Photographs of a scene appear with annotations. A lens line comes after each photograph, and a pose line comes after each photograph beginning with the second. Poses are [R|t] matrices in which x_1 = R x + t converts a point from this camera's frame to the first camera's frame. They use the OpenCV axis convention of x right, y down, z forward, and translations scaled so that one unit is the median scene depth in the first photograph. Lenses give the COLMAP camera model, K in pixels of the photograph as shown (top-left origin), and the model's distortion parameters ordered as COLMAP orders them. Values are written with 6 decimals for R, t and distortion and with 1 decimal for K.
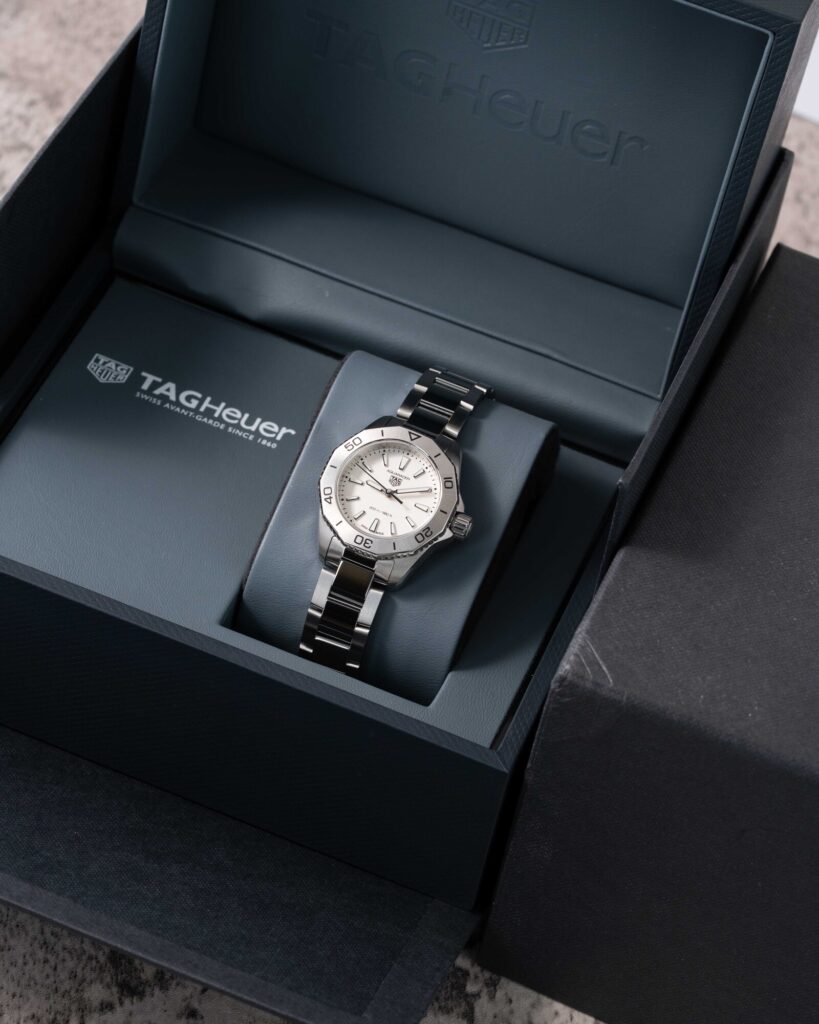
lens RADIAL K [[4733.4, 0, 410.7], [0, 4733.4, 511.3], [0, 0, 1]] dist [-0.108539, 0.000000]
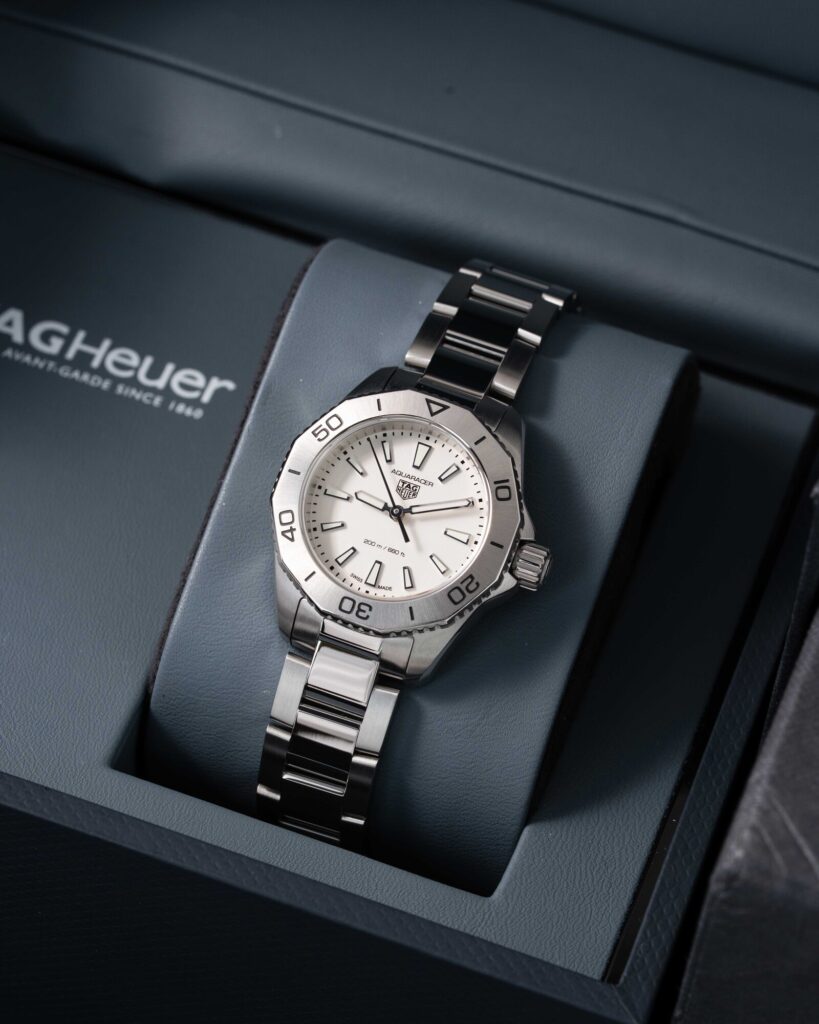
lens RADIAL K [[4733.4, 0, 407.5], [0, 4733.4, 513.4], [0, 0, 1]] dist [-0.108539, 0.000000]
pose [[0.997599, -0.060148, -0.034328, 0.015540], [0.063121, 0.993629, 0.093362, -0.055190], [0.028493, -0.095305, 0.995040, 0.446256]]
